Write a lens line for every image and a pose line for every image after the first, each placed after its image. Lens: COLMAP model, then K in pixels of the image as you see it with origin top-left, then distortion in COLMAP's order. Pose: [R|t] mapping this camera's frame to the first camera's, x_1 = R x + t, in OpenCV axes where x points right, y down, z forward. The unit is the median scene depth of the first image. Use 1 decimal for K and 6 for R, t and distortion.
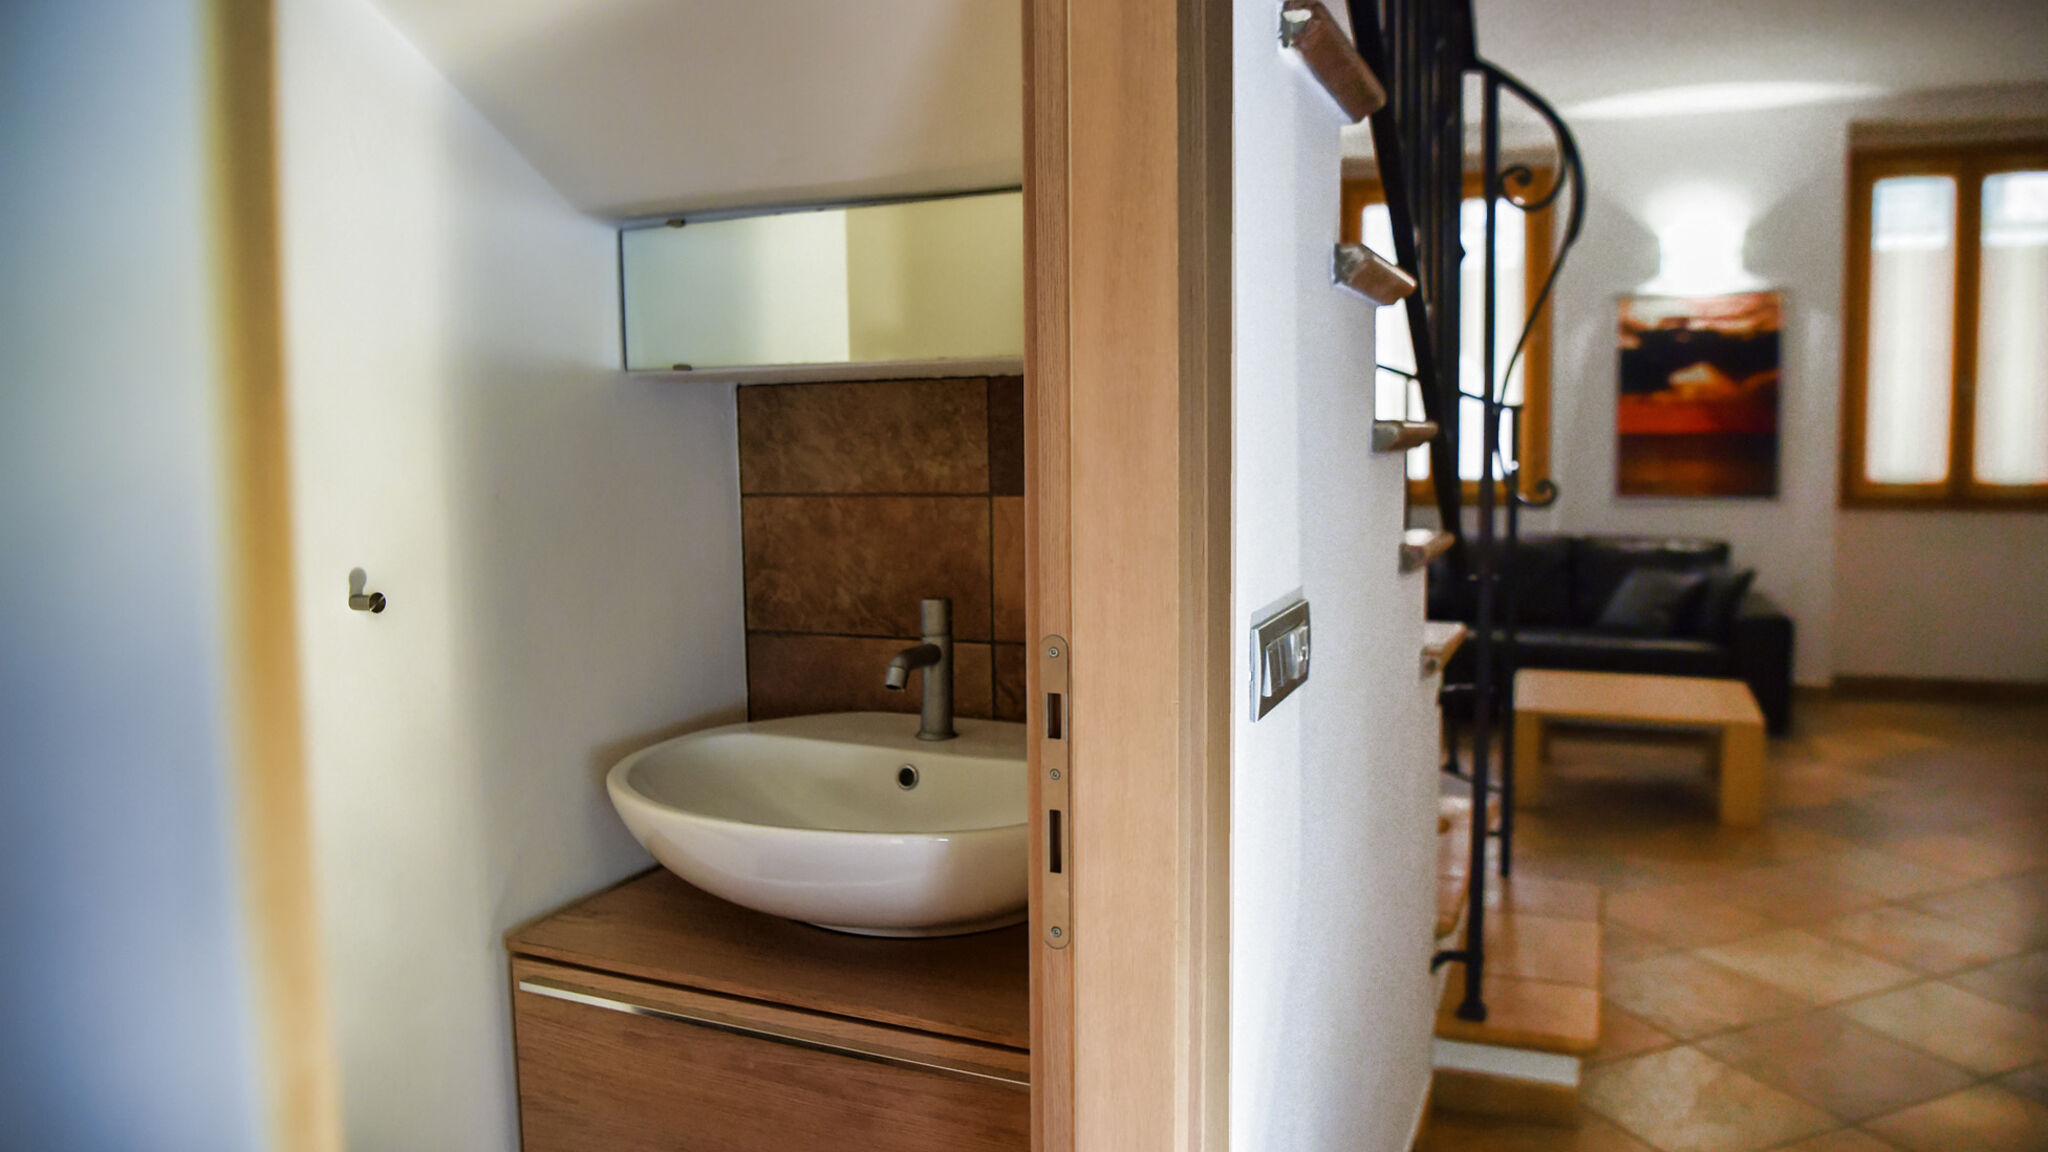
lens RADIAL K [[1394.6, 0, 1036.9], [0, 1394.6, 567.7], [0, 0, 1]] dist [-0.078360, 0.007430]
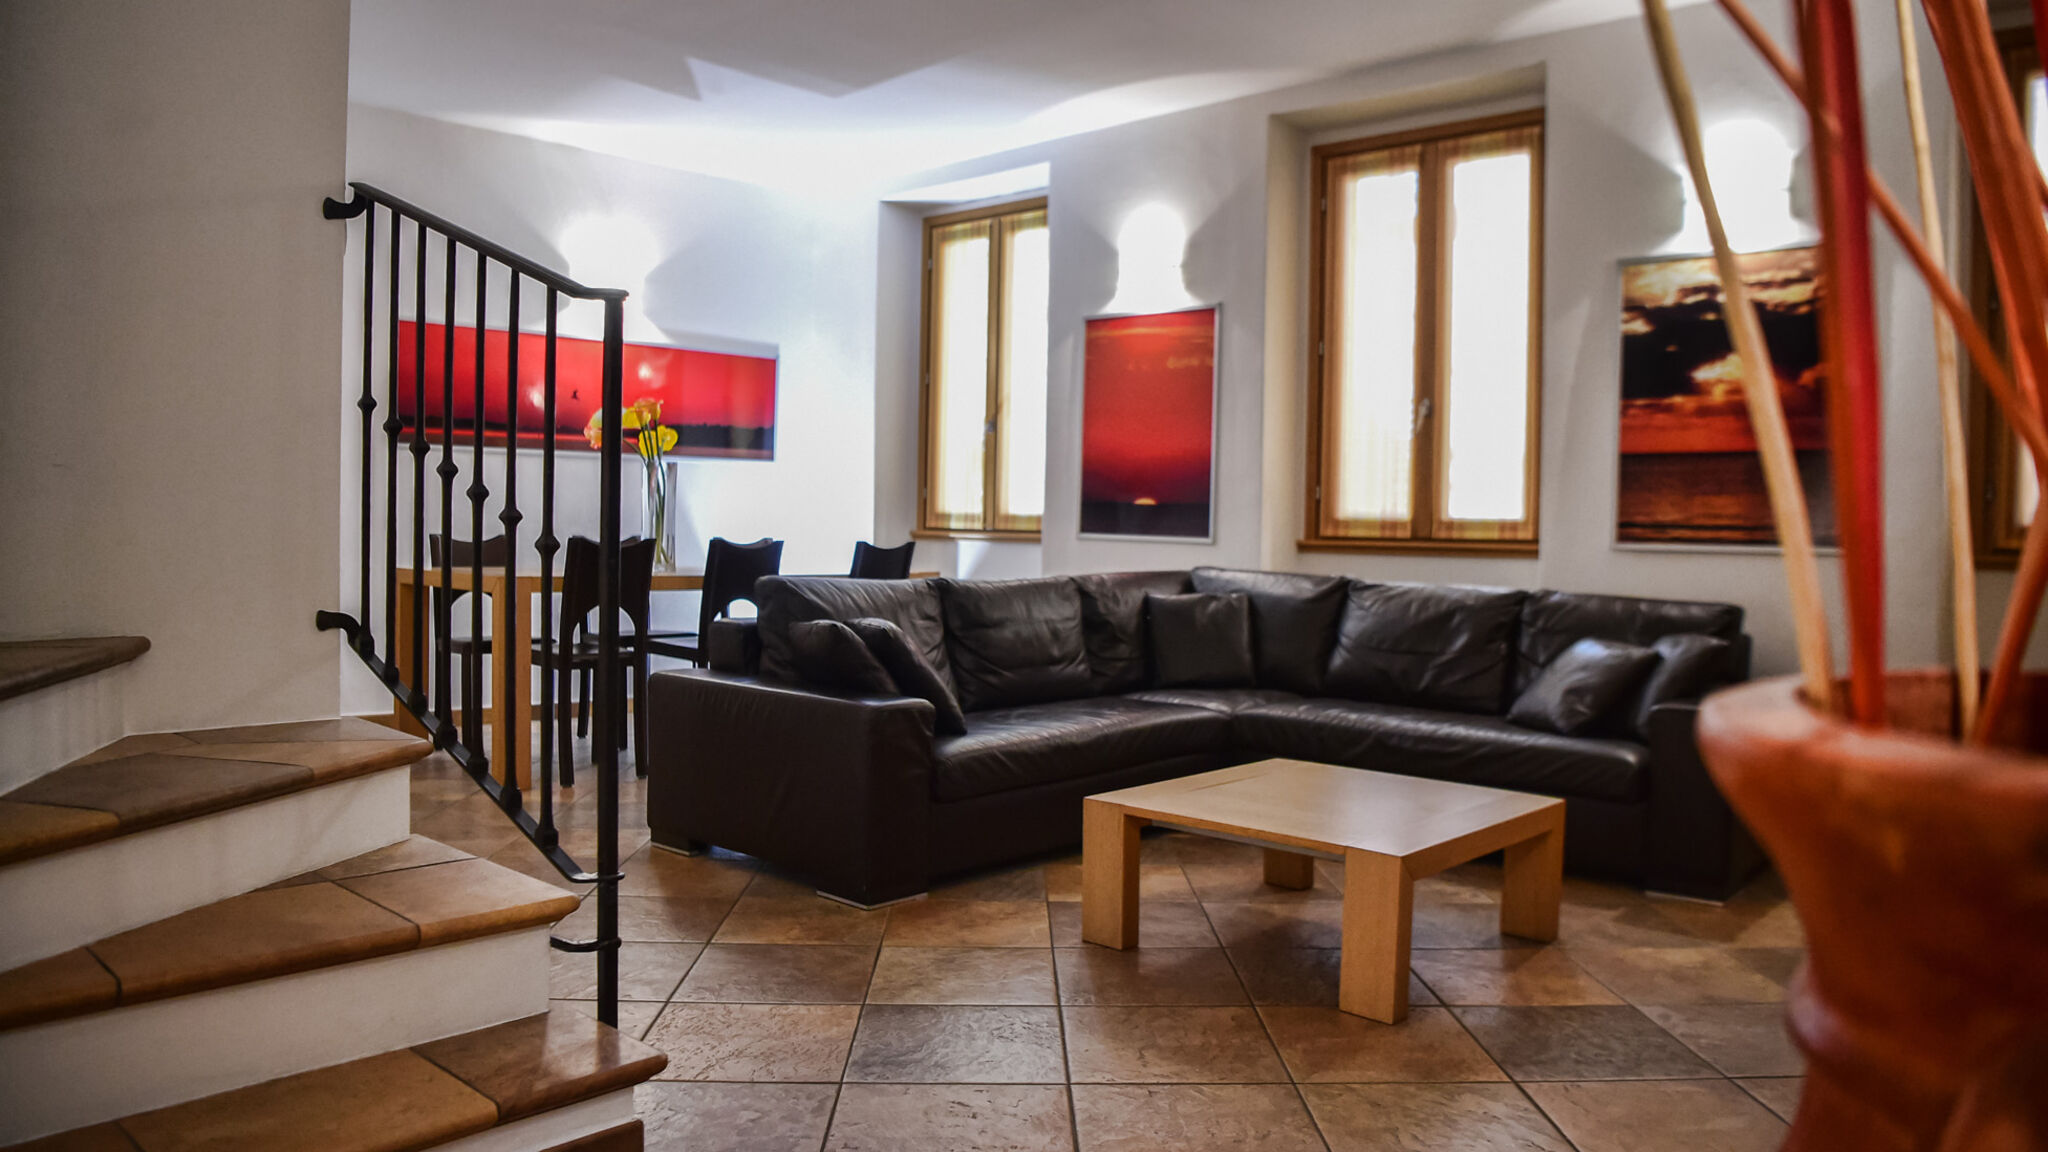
lens RADIAL K [[1394.6, 0, 1036.9], [0, 1394.6, 567.7], [0, 0, 1]] dist [-0.078360, 0.007430]
pose [[0.936211, 0.029849, -0.350170, 0.409581], [-0.052609, 0.997063, -0.055662, 0.018386], [0.347480, 0.070534, 0.935031, 0.240977]]
